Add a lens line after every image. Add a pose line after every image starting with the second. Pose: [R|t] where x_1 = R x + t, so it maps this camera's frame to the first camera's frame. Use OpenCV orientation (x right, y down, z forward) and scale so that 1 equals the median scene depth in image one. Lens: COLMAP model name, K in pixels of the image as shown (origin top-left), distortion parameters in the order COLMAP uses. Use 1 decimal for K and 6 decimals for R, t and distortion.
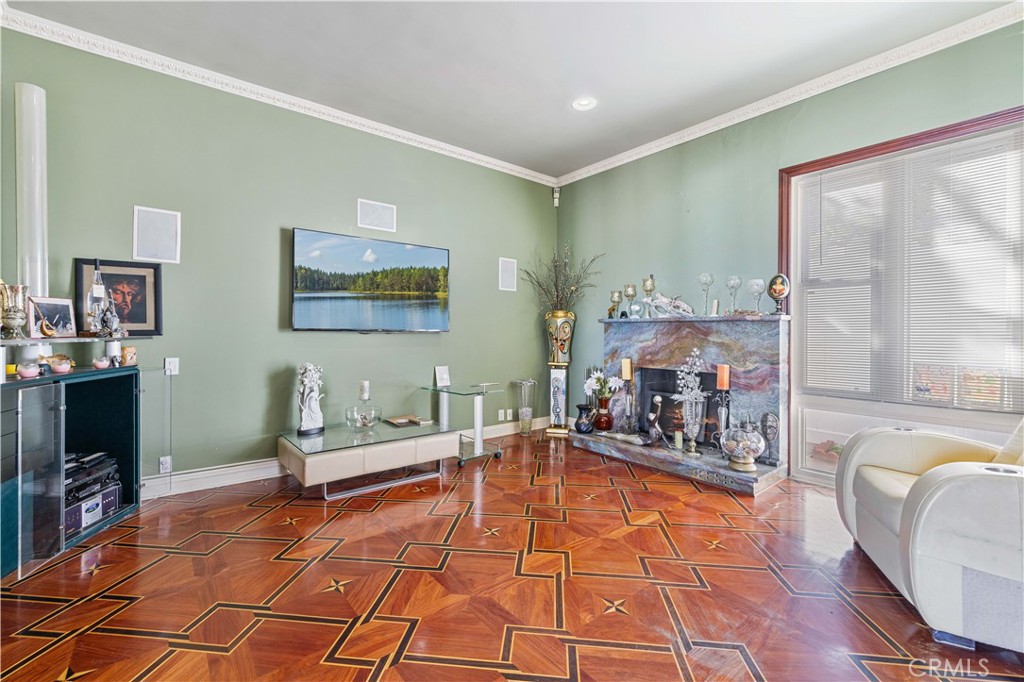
lens RADIAL K [[433.3, 0, 507.0], [0, 433.3, 338.9], [0, 0, 1]] dist [0.000685, 0.000019]
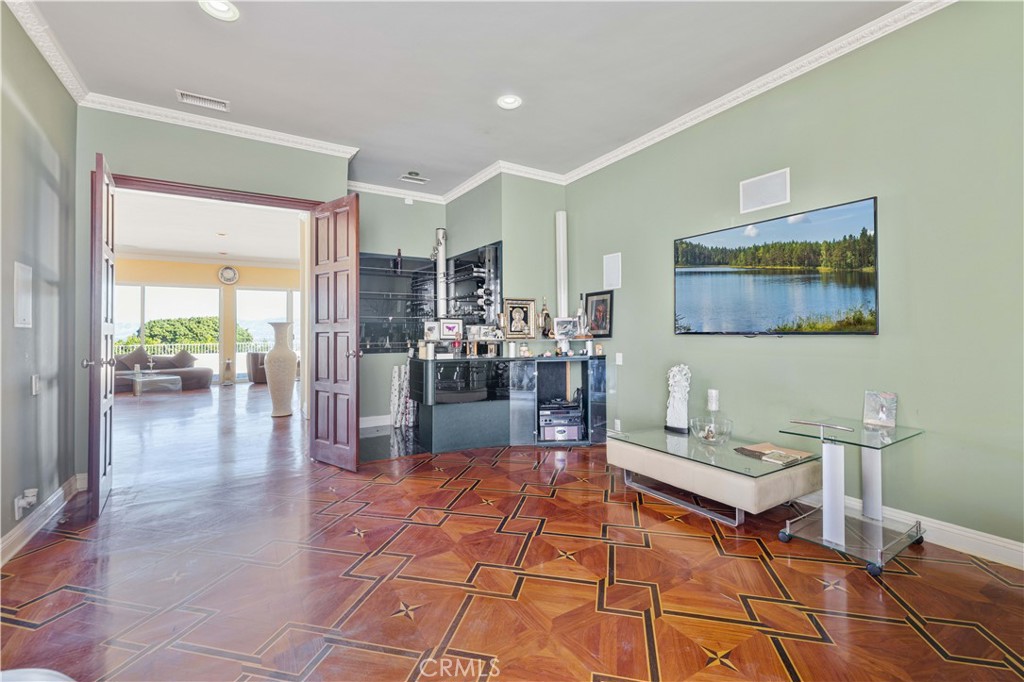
lens RADIAL K [[446.2, 0, 512.5], [0, 446.2, 335.9], [0, 0, 1]] dist [0.000631, -0.000100]
pose [[-0.123580, 0.002931, -0.992330, 0.812421], [-0.006271, 0.999973, 0.003735, -0.018640], [0.992315, 0.006684, -0.123558, 0.890674]]
